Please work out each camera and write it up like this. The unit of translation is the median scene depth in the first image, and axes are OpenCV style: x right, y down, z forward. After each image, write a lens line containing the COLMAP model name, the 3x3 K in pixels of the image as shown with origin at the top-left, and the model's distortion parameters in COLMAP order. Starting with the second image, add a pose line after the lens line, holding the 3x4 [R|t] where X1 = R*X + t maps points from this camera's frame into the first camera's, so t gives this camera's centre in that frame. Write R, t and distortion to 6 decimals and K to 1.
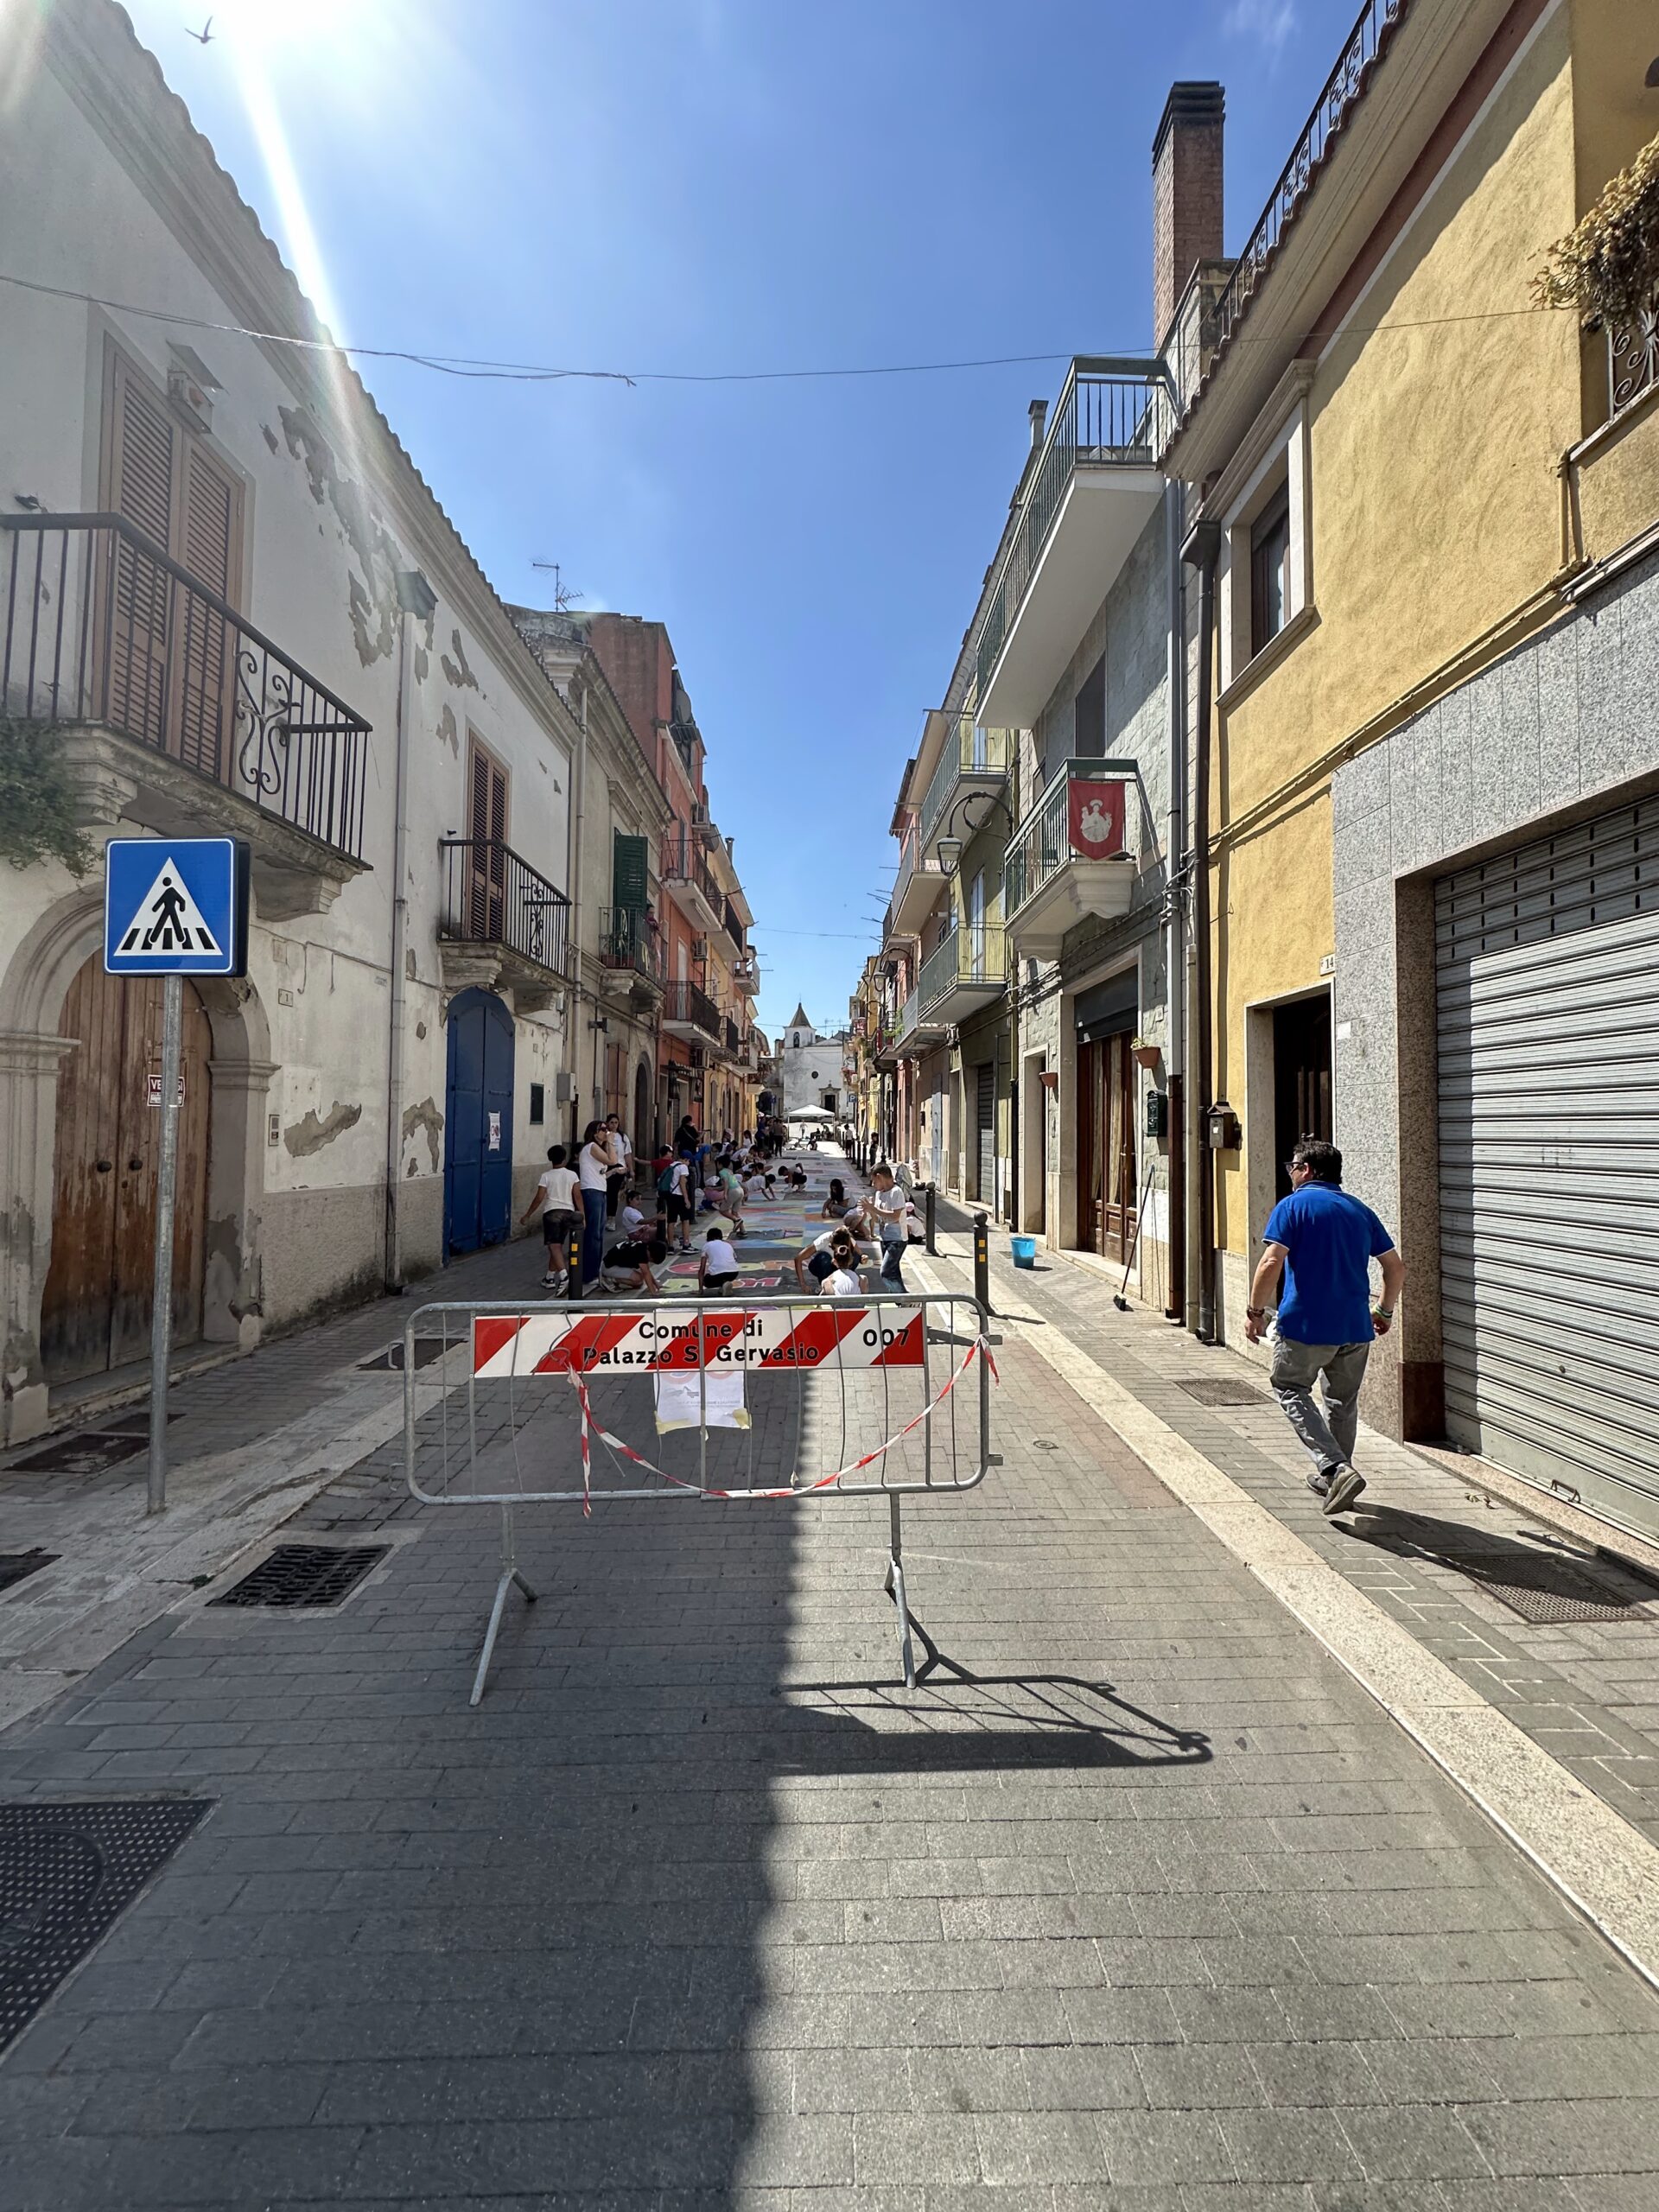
lens RADIAL K [[890.4, 0, 832.8], [0, 890.4, 1106.4], [0, 0, 1]] dist [0.000073, 0.000000]
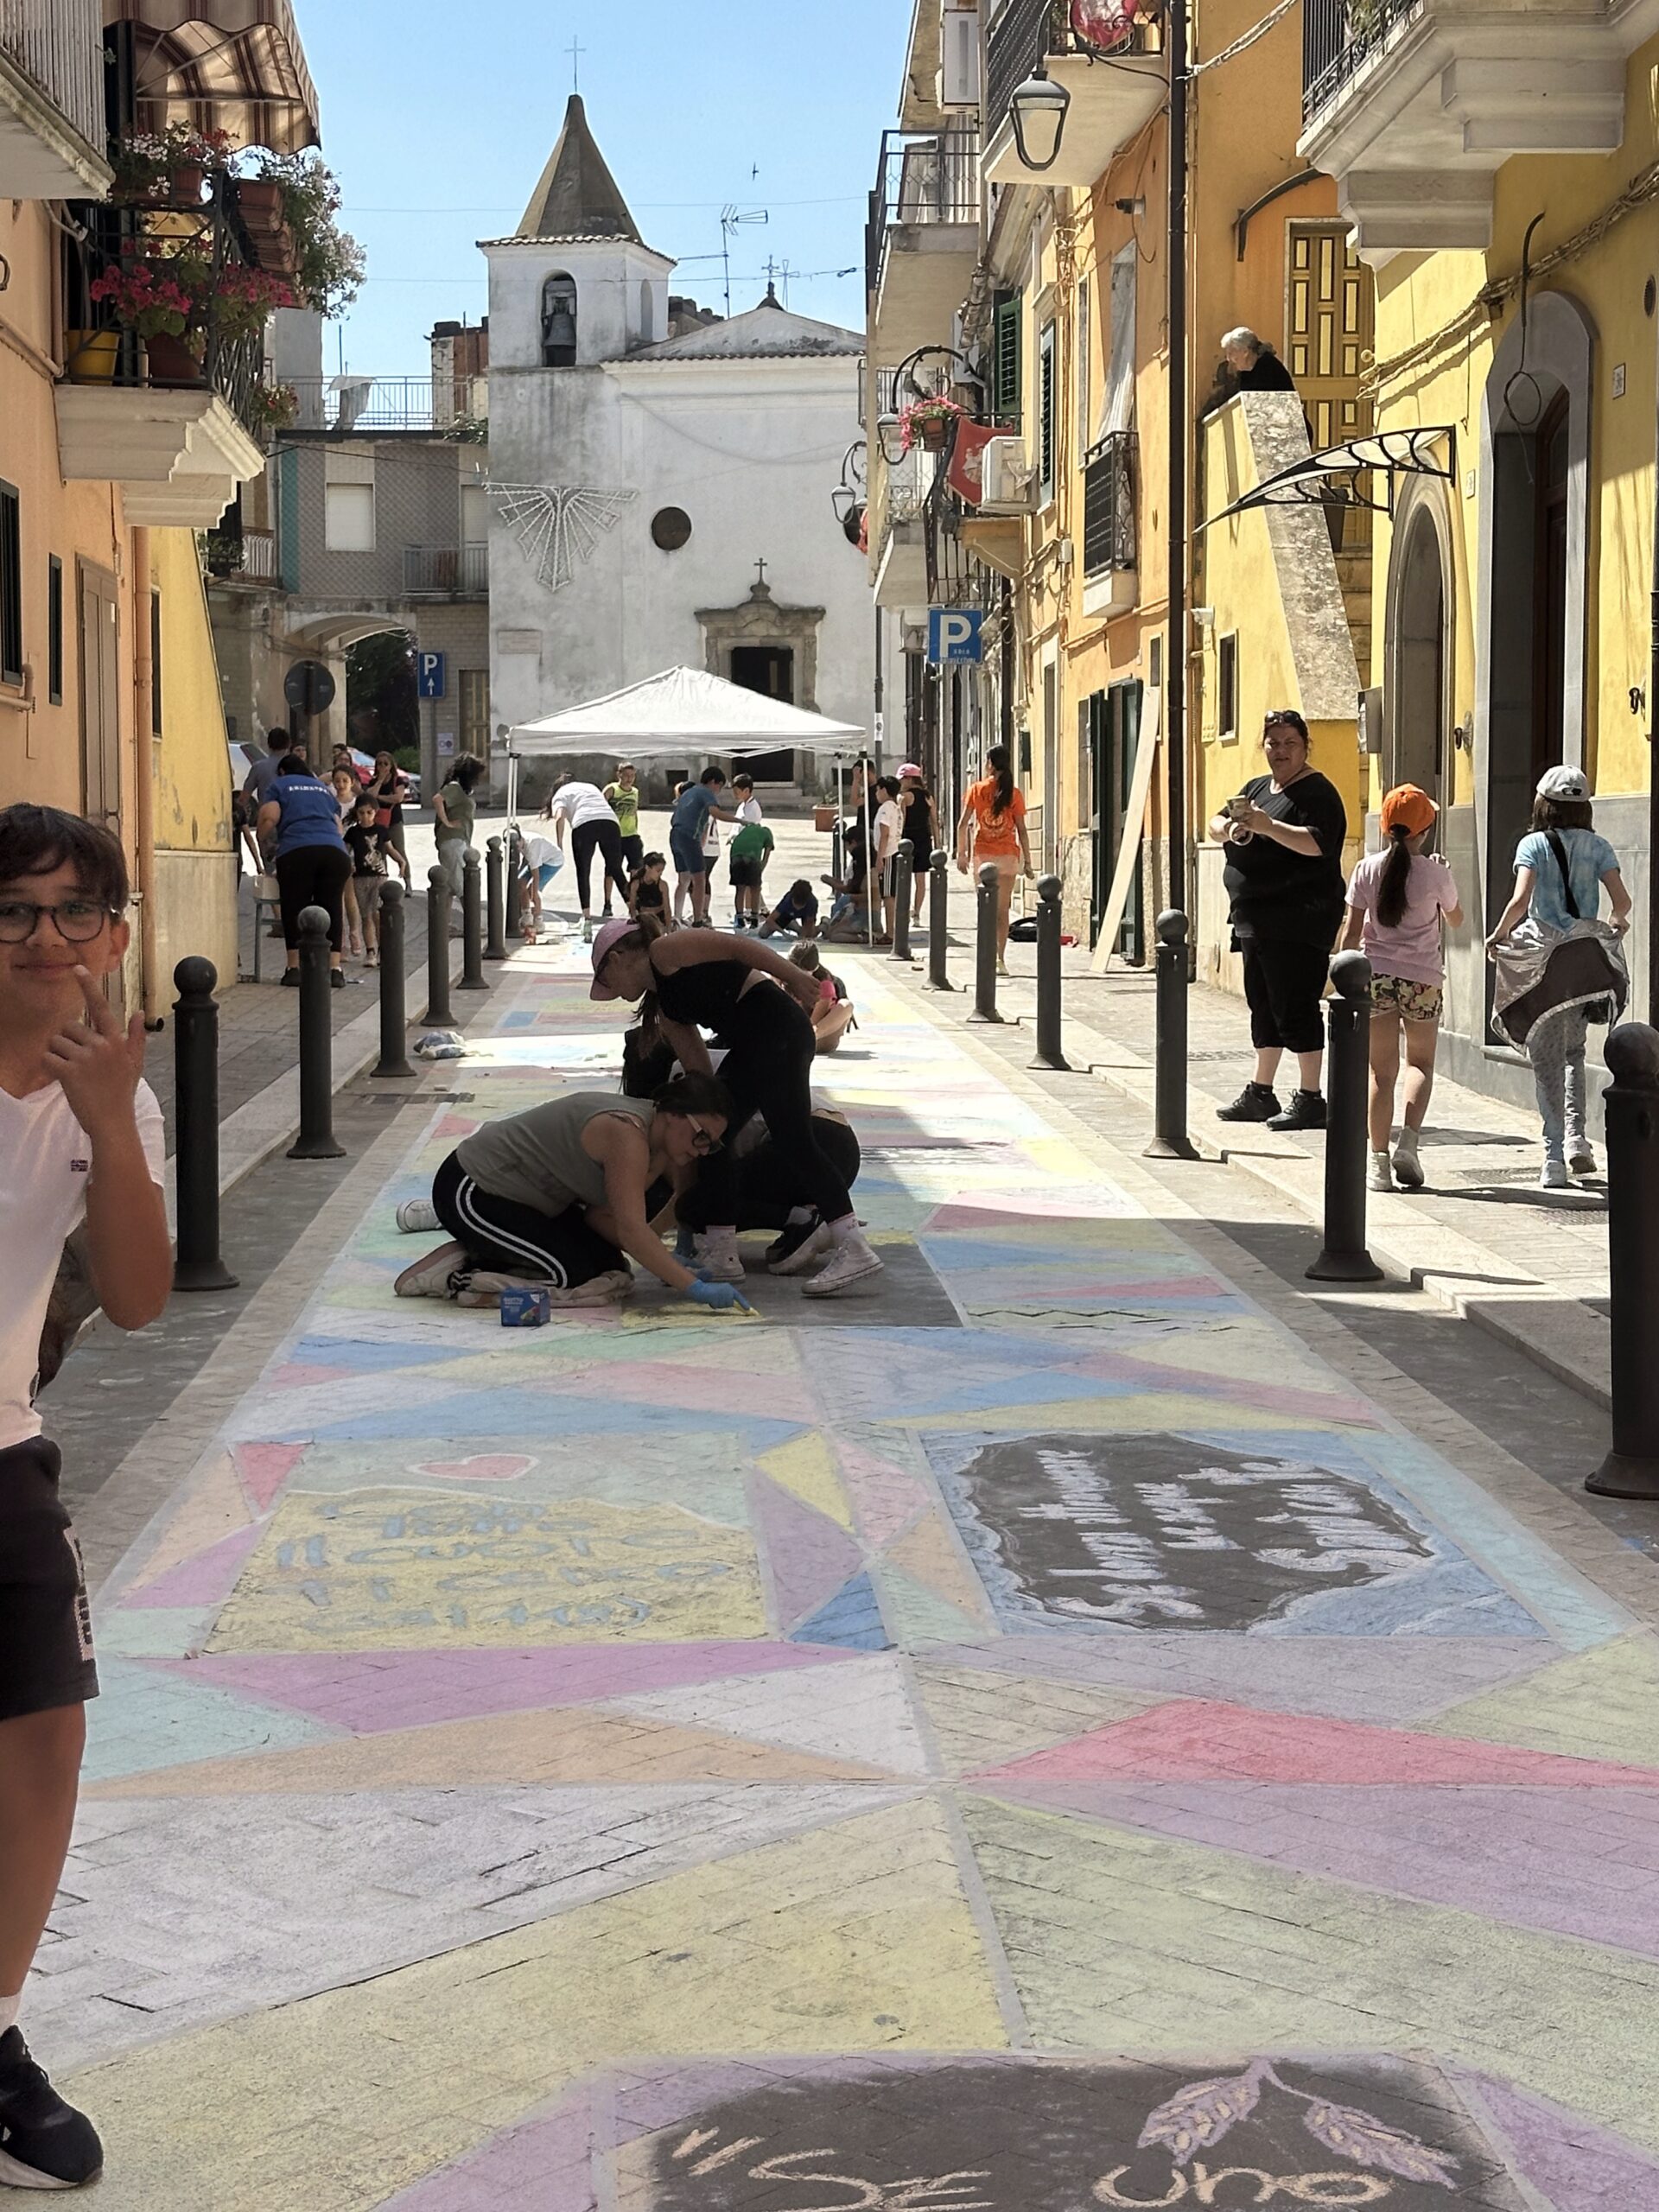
lens RADIAL K [[3851.9, 0, 851.7], [0, 3851.9, 1104.9], [0, 0, 1]] dist [0.141449, 0.000000]
pose [[0.999371, -0.008647, 0.034383, -0.011764], [0.005388, 0.995578, 0.093788, 0.005488], [-0.035042, -0.093544, 0.994998, 0.248636]]
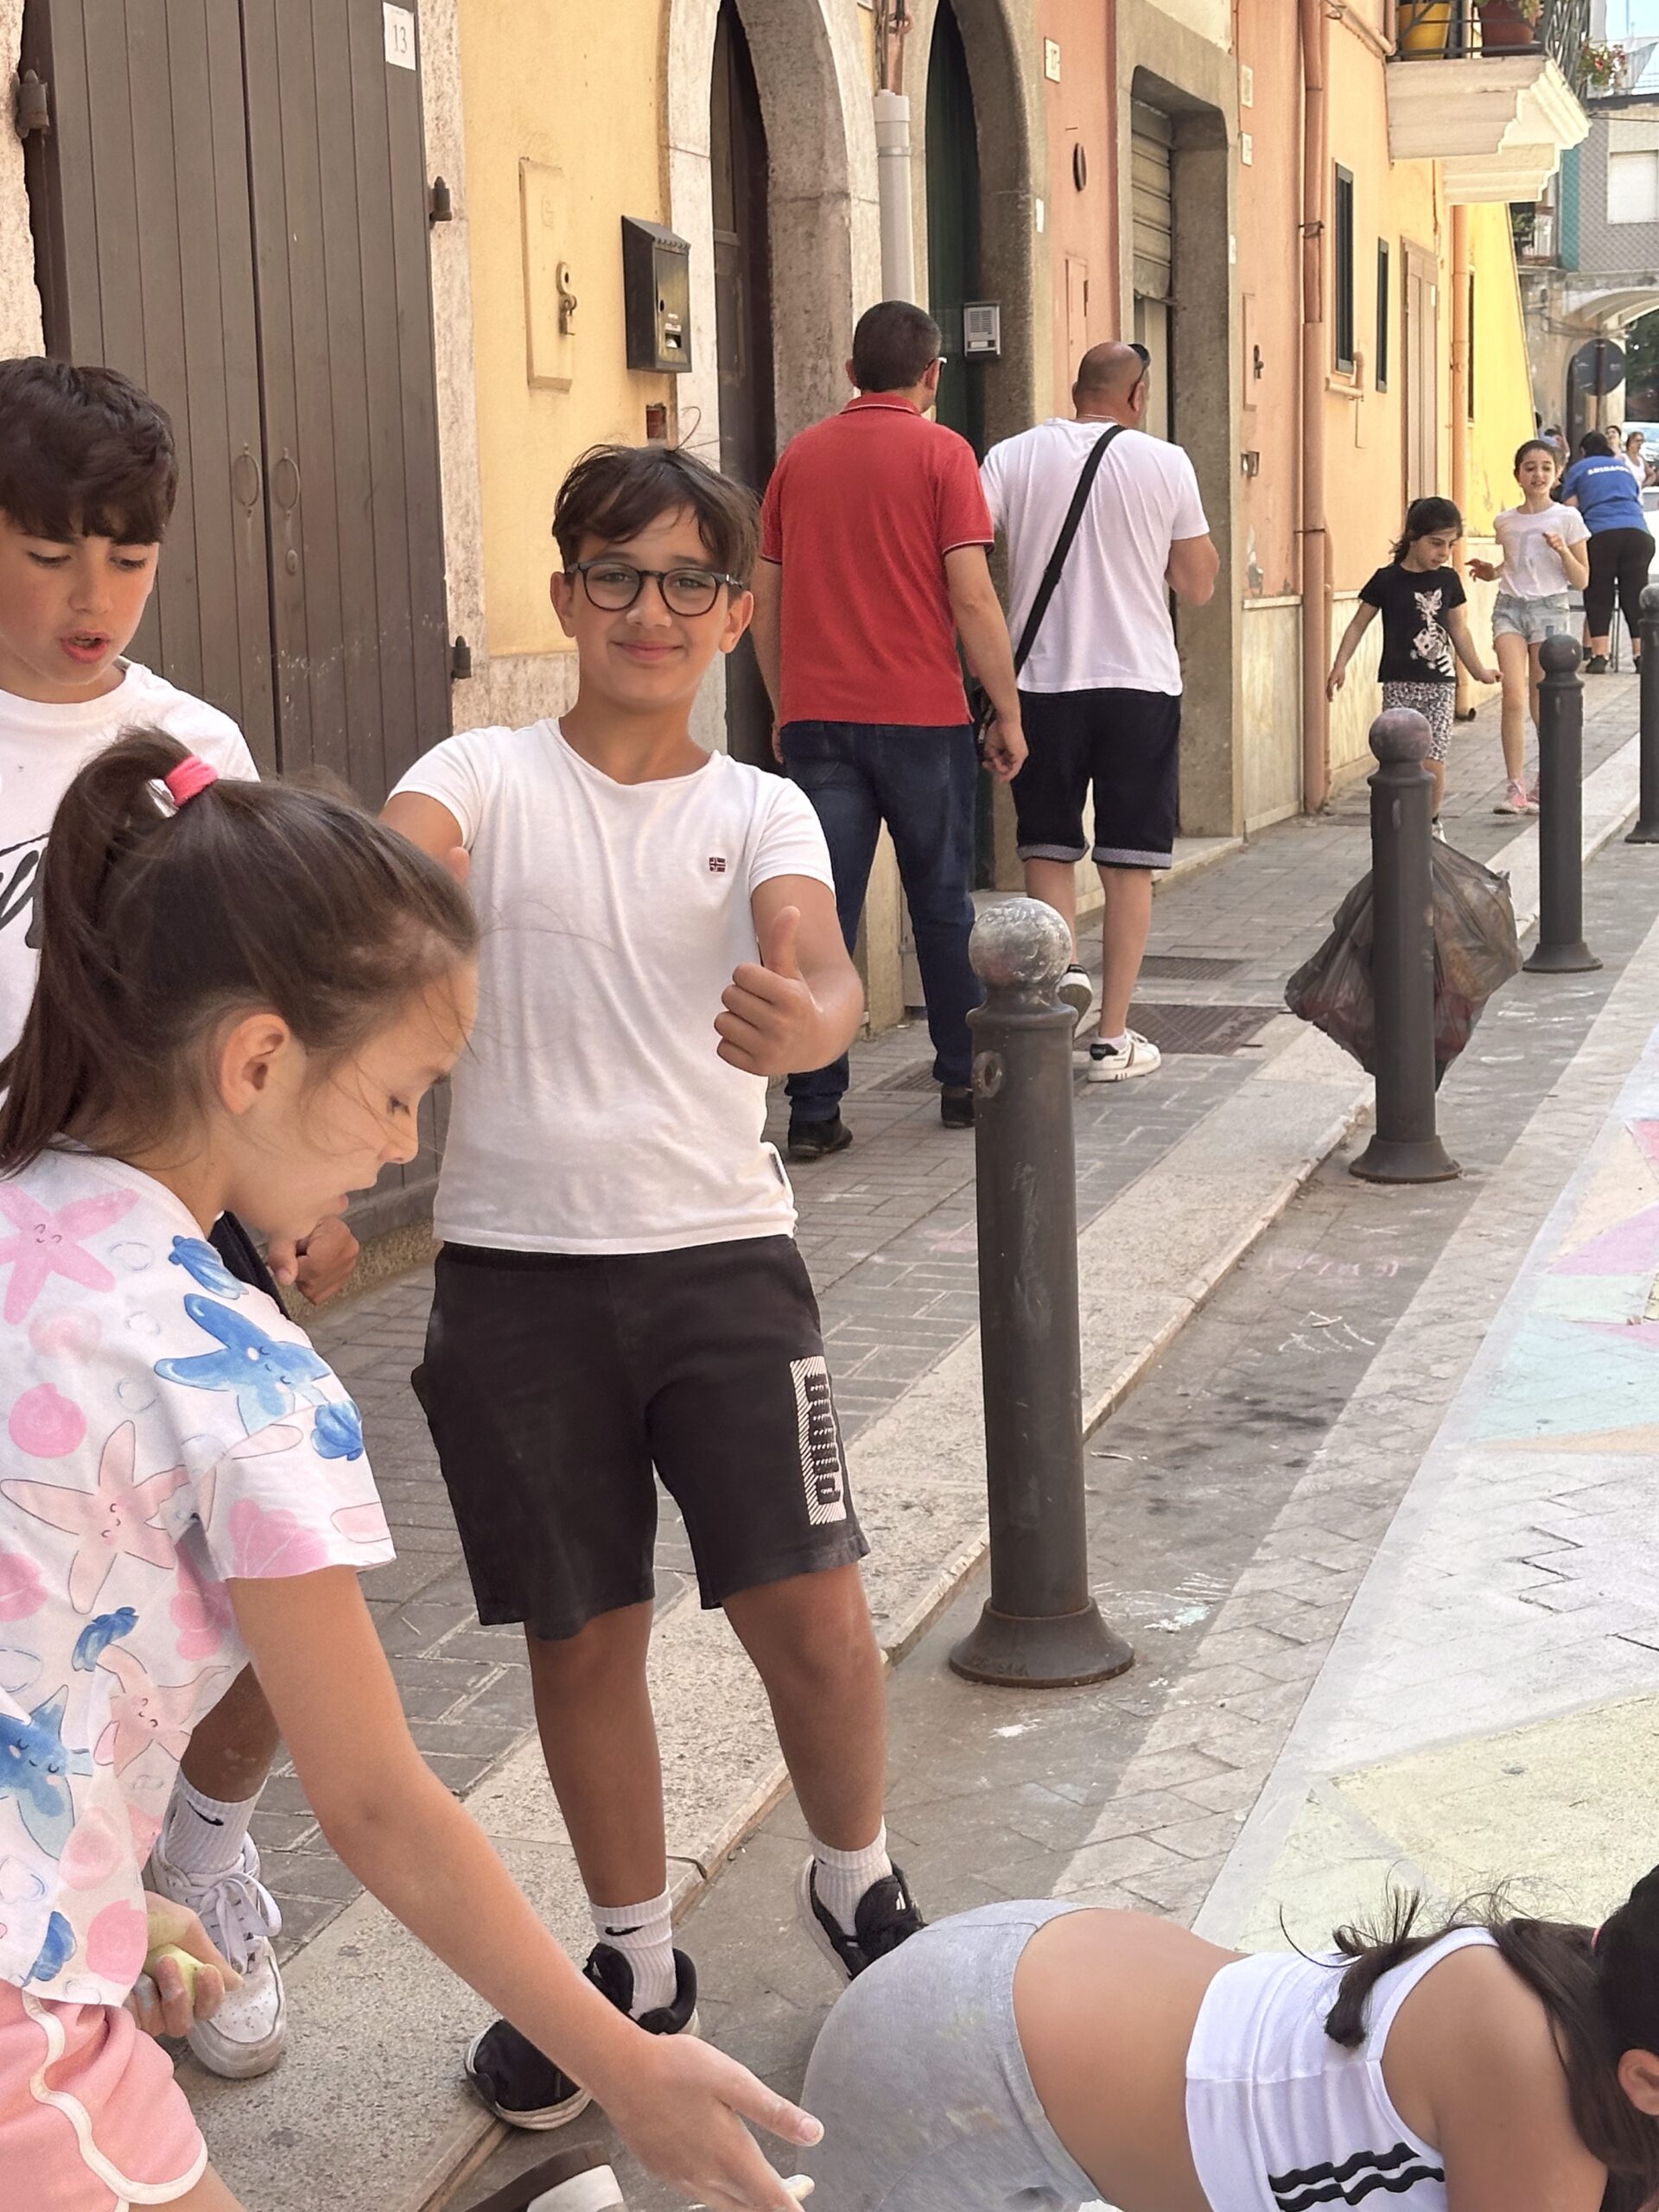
lens RADIAL K [[3851.9, 0, 815.7], [0, 3851.9, 1110.0], [0, 0, 1]] dist [0.141449, 0.000000]
pose [[0.956304, 0.005712, -0.292318, -0.014521], [0.044160, 0.985517, 0.163725, 0.005863], [0.289020, -0.169479, 0.942202, 0.247954]]
